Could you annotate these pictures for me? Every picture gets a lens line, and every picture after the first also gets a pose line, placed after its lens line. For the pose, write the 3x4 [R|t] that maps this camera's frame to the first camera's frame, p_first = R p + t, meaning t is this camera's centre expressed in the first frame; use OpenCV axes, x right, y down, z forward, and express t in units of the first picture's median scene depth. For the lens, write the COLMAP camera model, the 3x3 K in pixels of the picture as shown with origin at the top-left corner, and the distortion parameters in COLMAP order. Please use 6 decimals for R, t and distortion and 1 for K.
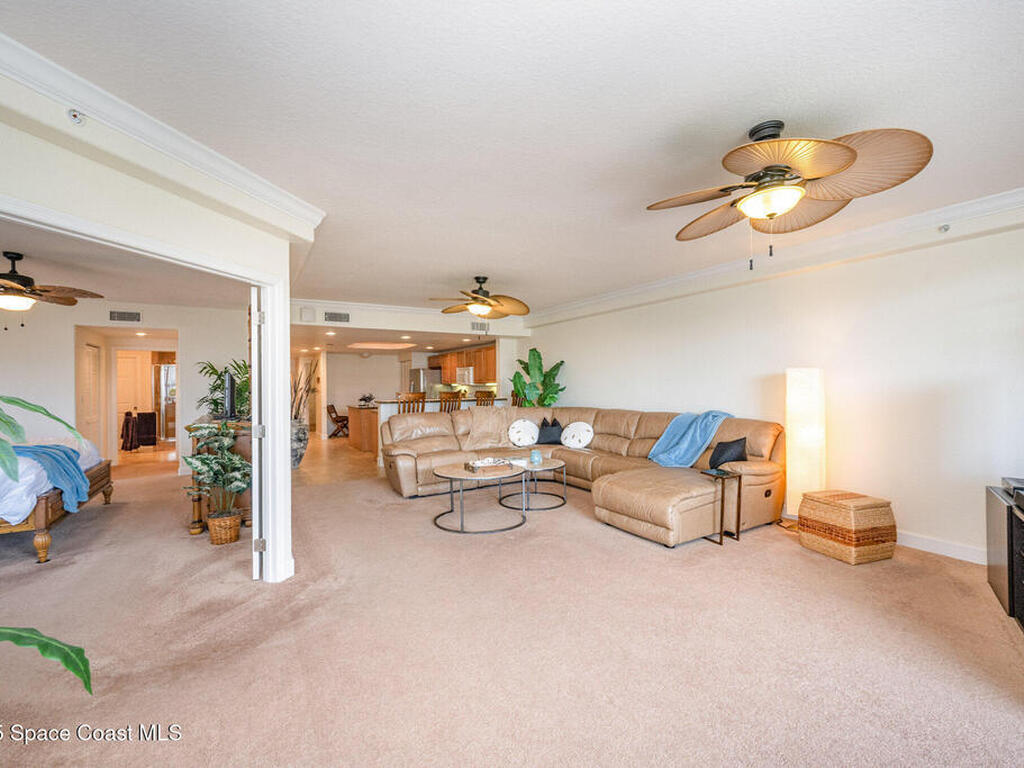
lens RADIAL K [[471.0, 0, 514.3], [0, 471.0, 384.4], [0, 0, 1]] dist [0.002248, -0.000193]
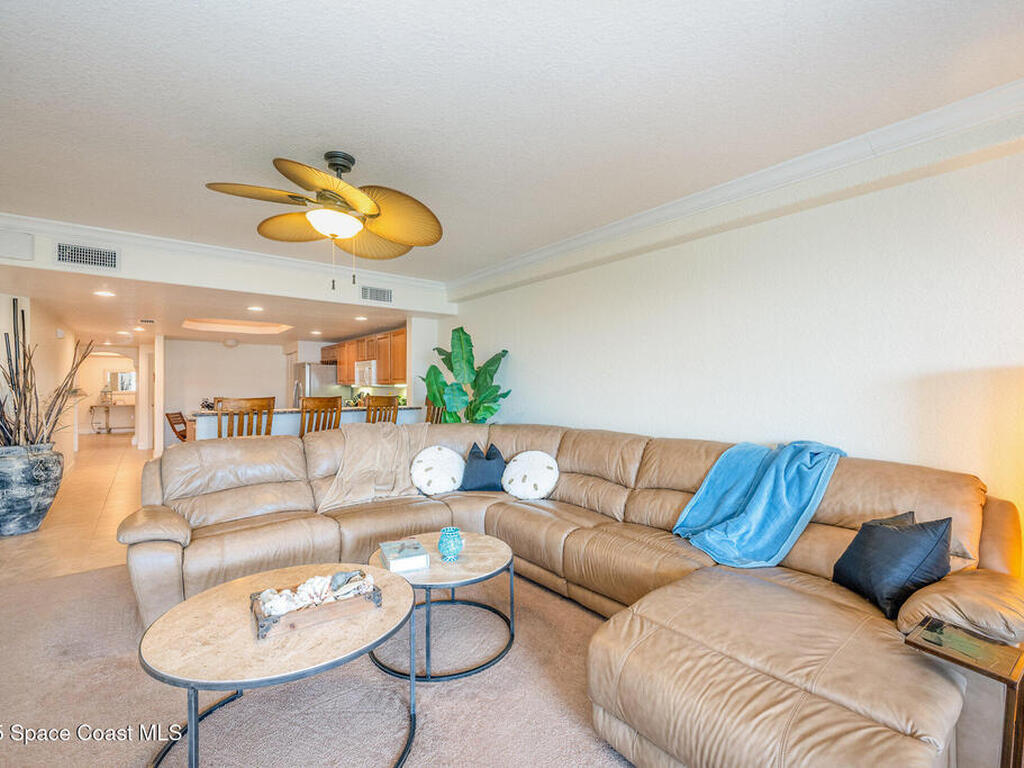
lens RADIAL K [[471.0, 0, 516.3], [0, 471.0, 382.7], [0, 0, 1]] dist [0.002248, -0.000193]
pose [[0.990833, 0.011554, 0.134598, 0.034052], [-0.010369, 0.999901, -0.009501, 0.000544], [-0.134694, 0.008018, 0.990855, 0.392717]]
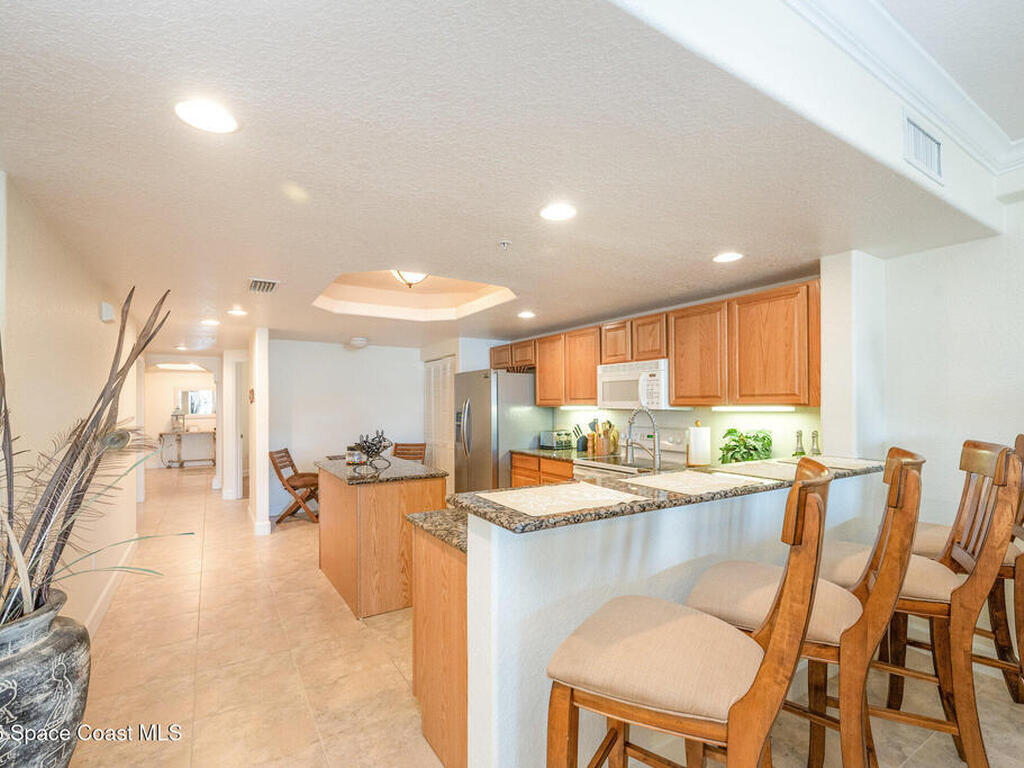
lens RADIAL K [[475.3, 0, 507.9], [0, 475.3, 401.2], [0, 0, 1]] dist [0.004222, -0.000036]
pose [[0.999416, 0.005471, 0.033744, -0.311852], [-0.005246, 0.999963, -0.006749, -0.003428], [-0.033779, 0.006568, 0.999408, 0.895075]]
